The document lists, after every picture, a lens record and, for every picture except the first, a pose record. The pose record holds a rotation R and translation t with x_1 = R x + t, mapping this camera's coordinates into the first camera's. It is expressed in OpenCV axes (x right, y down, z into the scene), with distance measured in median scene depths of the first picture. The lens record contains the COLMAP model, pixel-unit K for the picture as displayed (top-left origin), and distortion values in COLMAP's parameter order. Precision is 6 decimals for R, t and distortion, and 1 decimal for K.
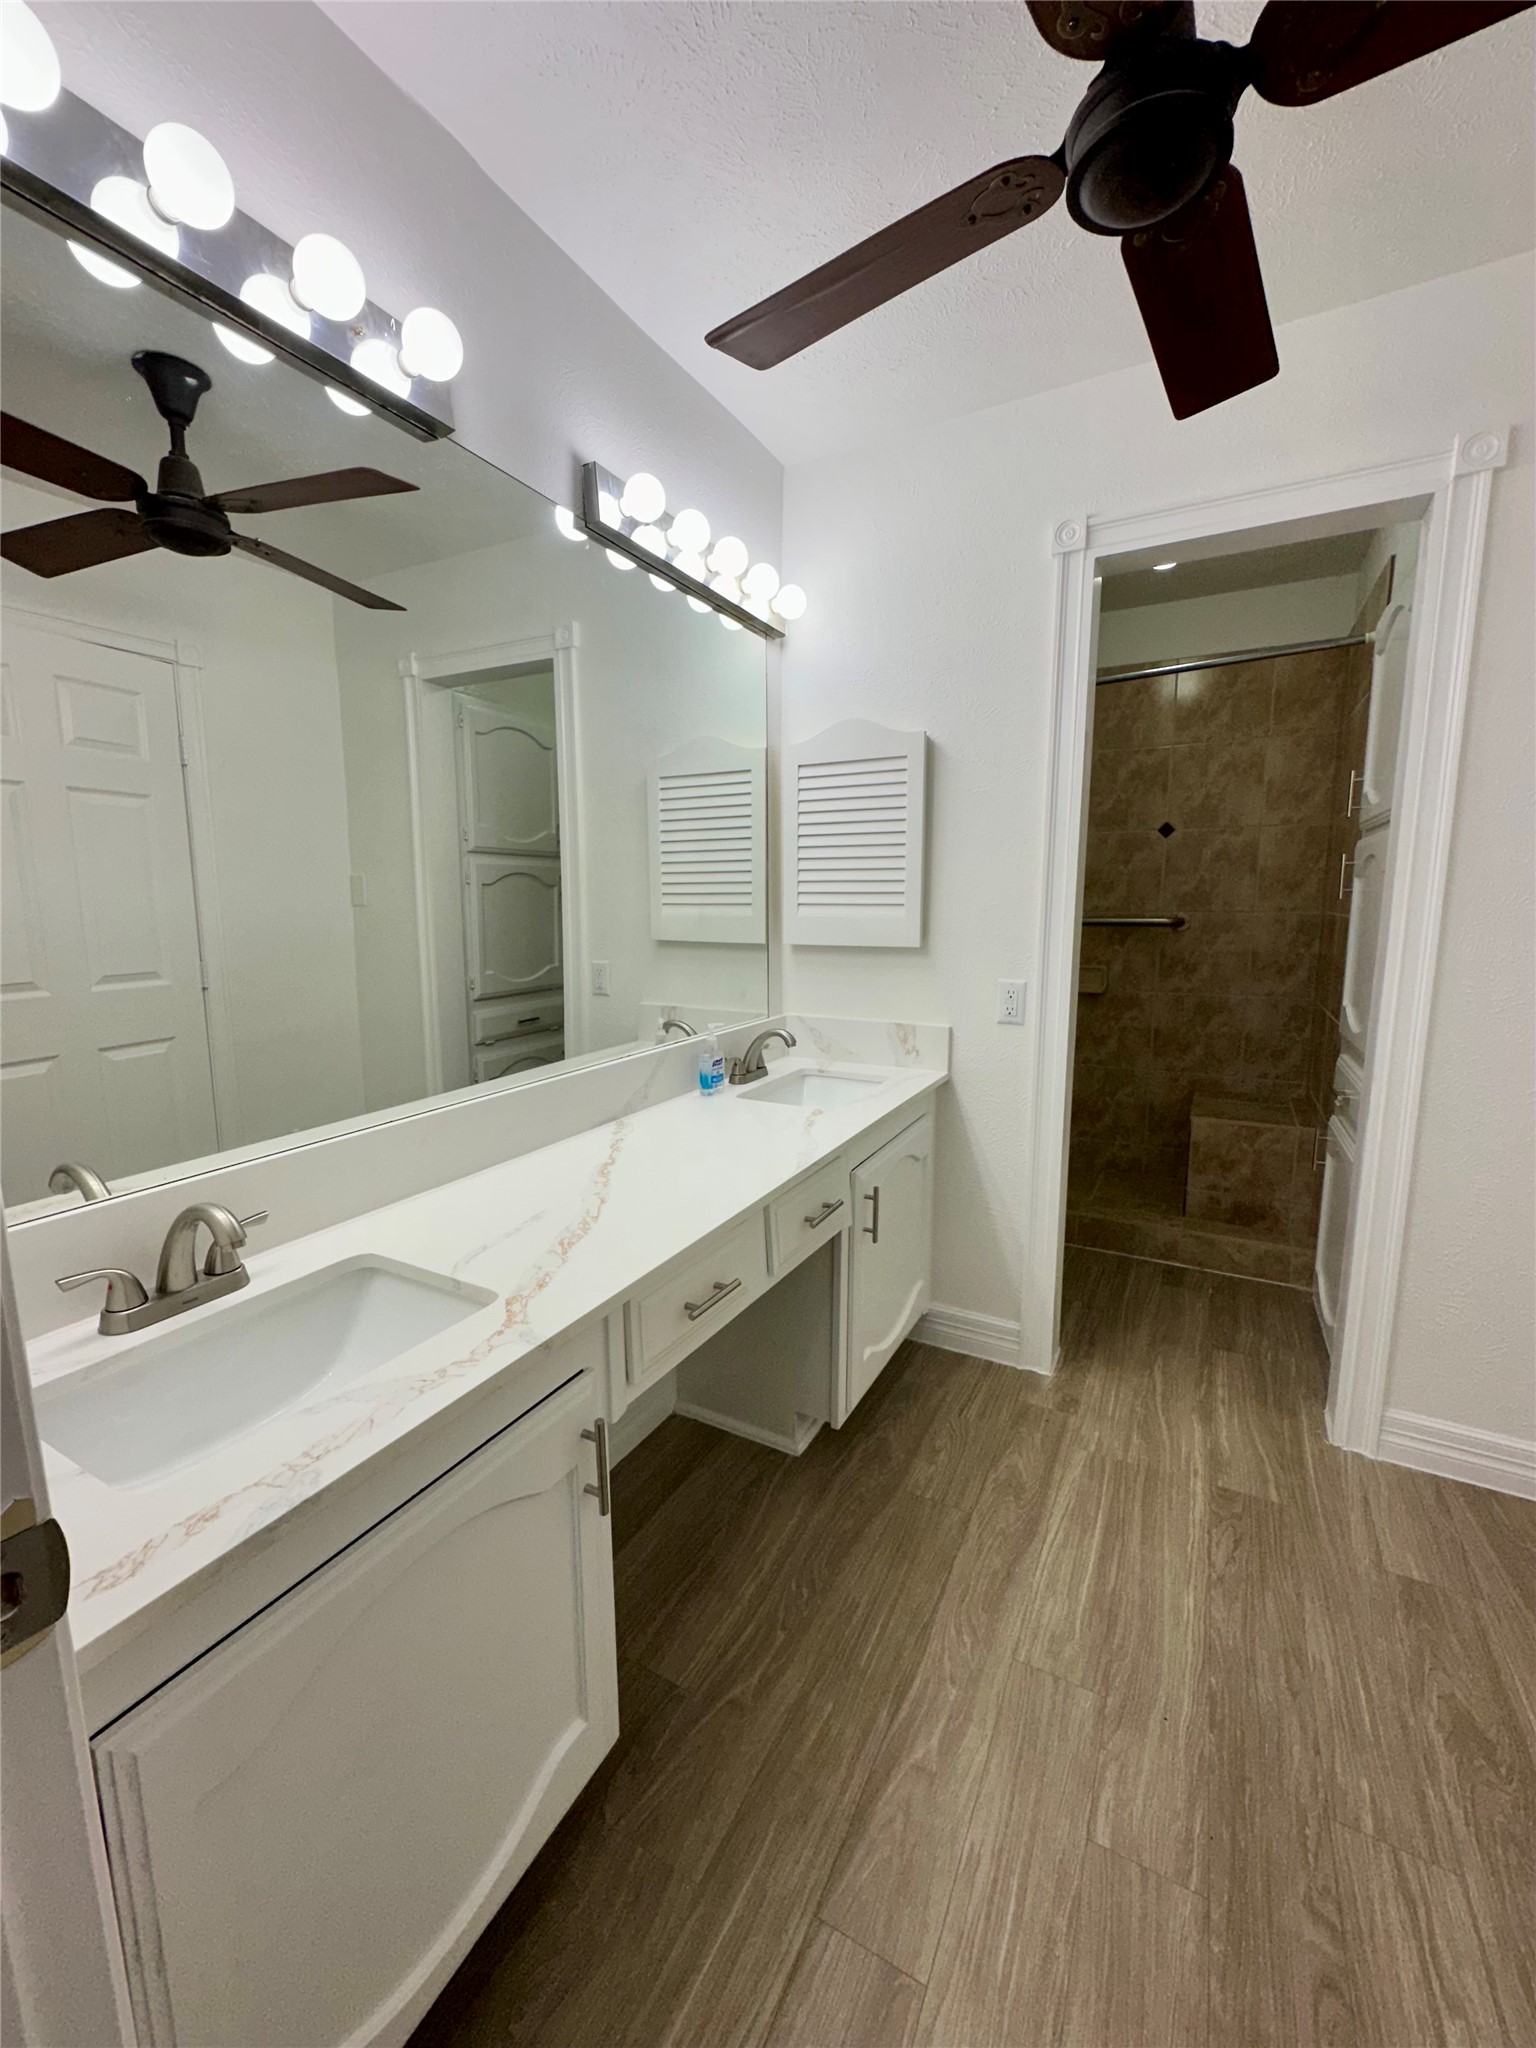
lens RADIAL K [[821.2, 0, 764.7], [0, 821.2, 1019.6], [0, 0, 1]] dist [-0.004200, 0.001003]
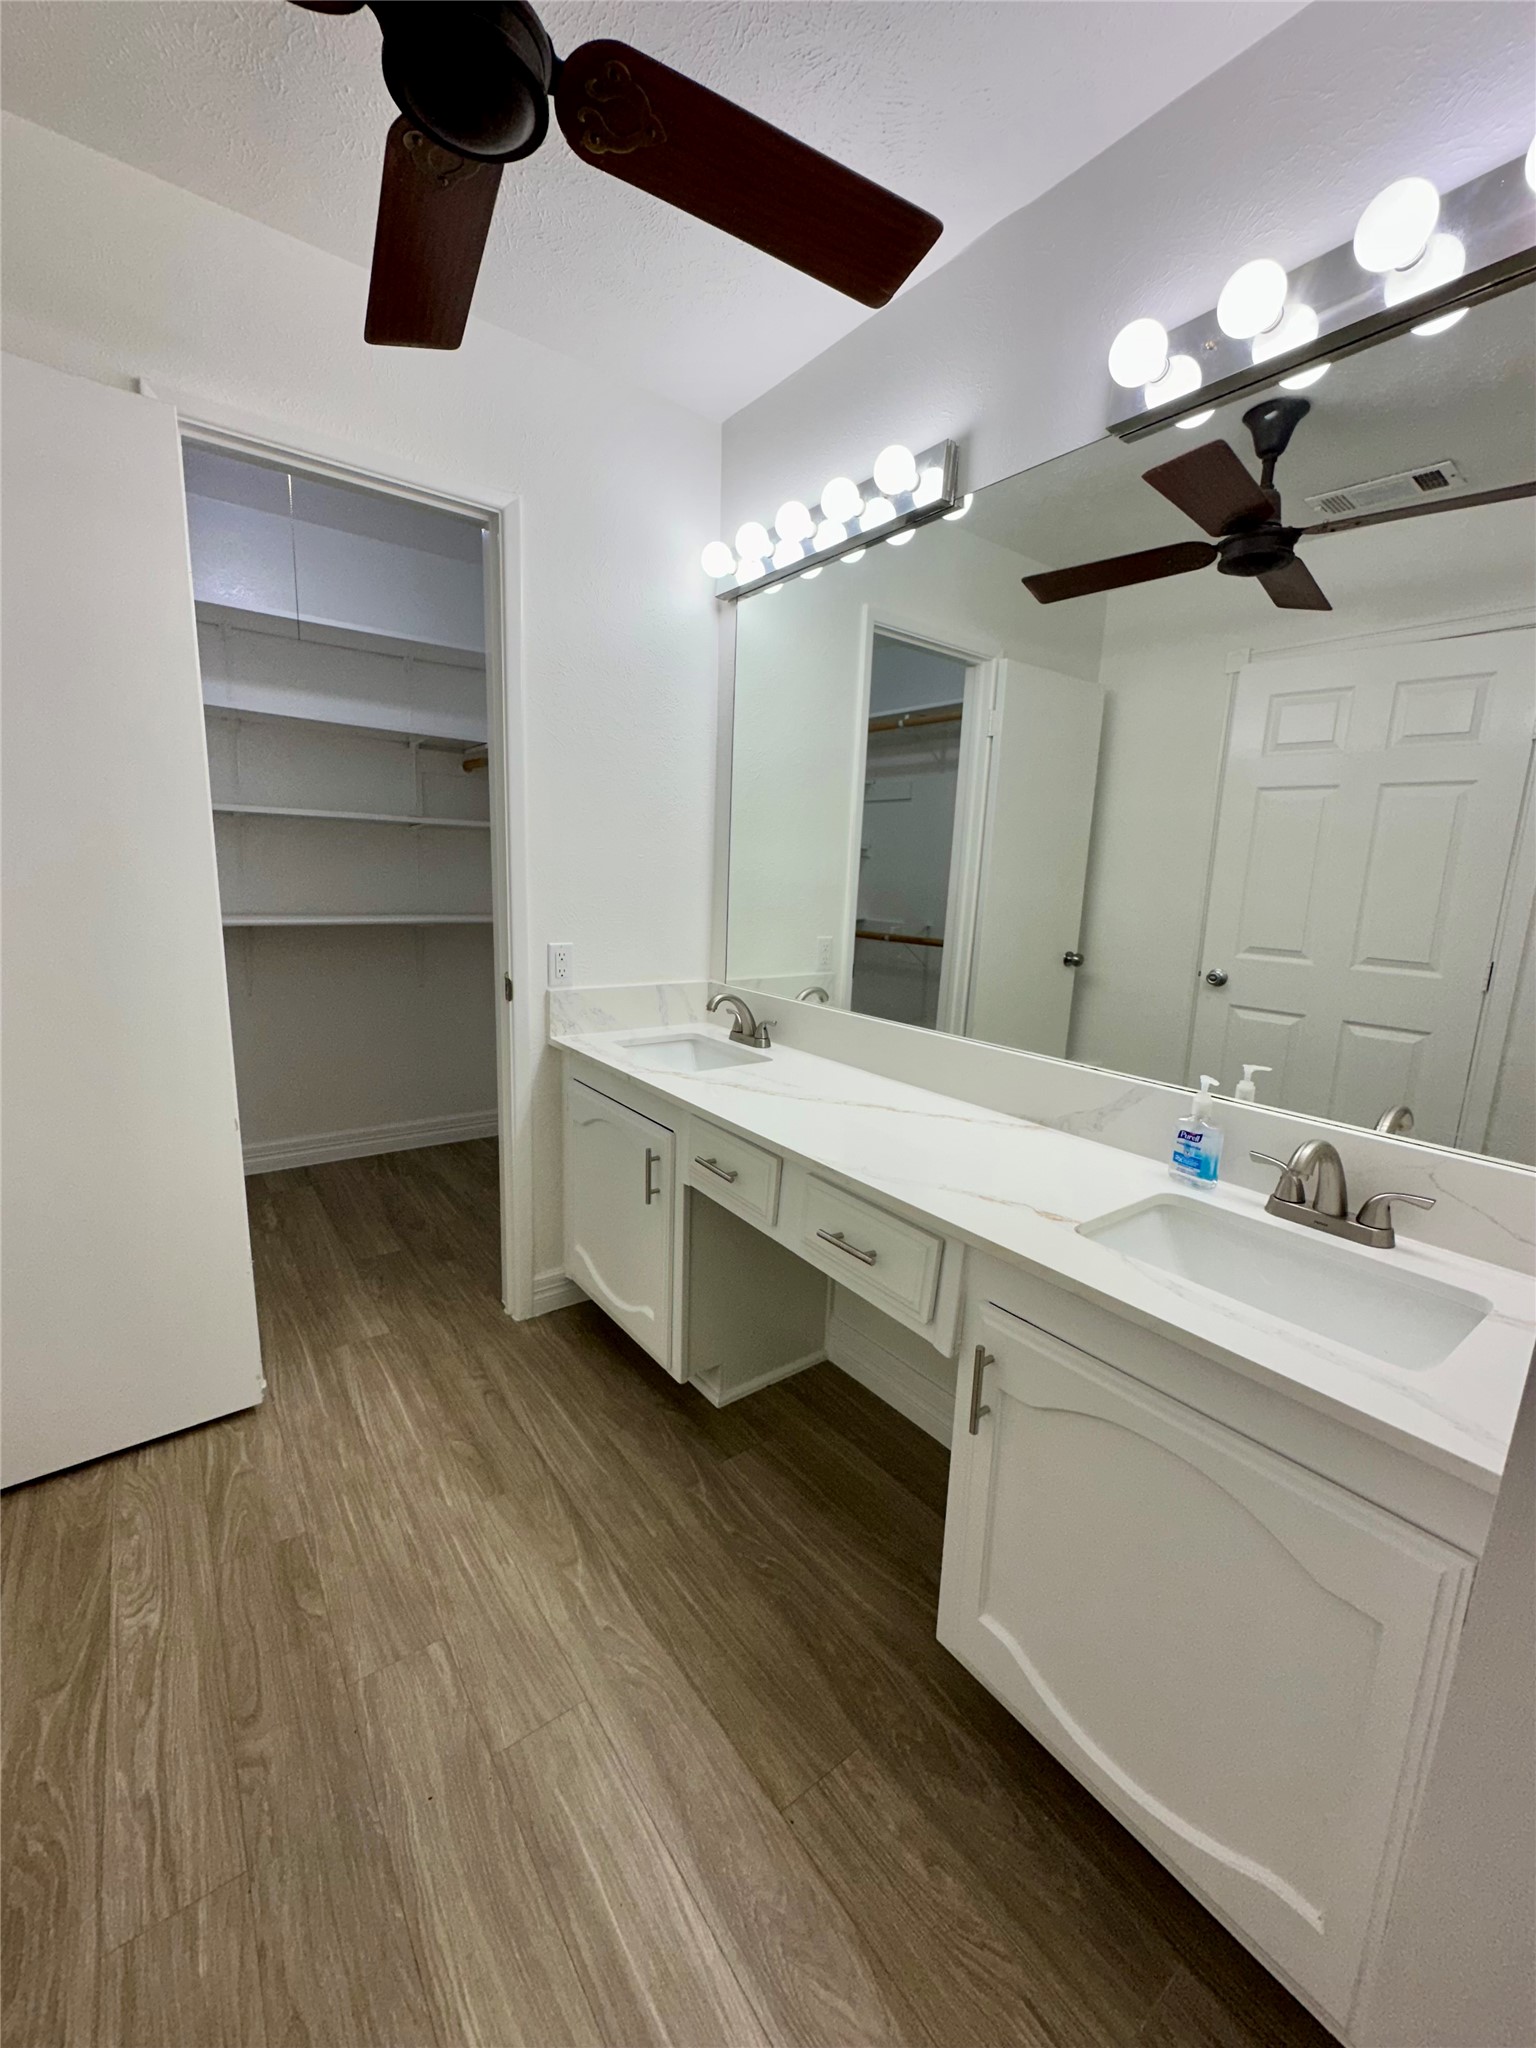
lens RADIAL K [[821.2, 0, 766.7], [0, 821.2, 1014.8], [0, 0, 1]] dist [-0.004200, 0.001003]
pose [[-0.413915, 0.151208, -0.897670, 0.965774], [-0.168411, 0.956366, 0.238749, -0.205324], [0.894602, 0.249999, -0.370389, 1.388847]]
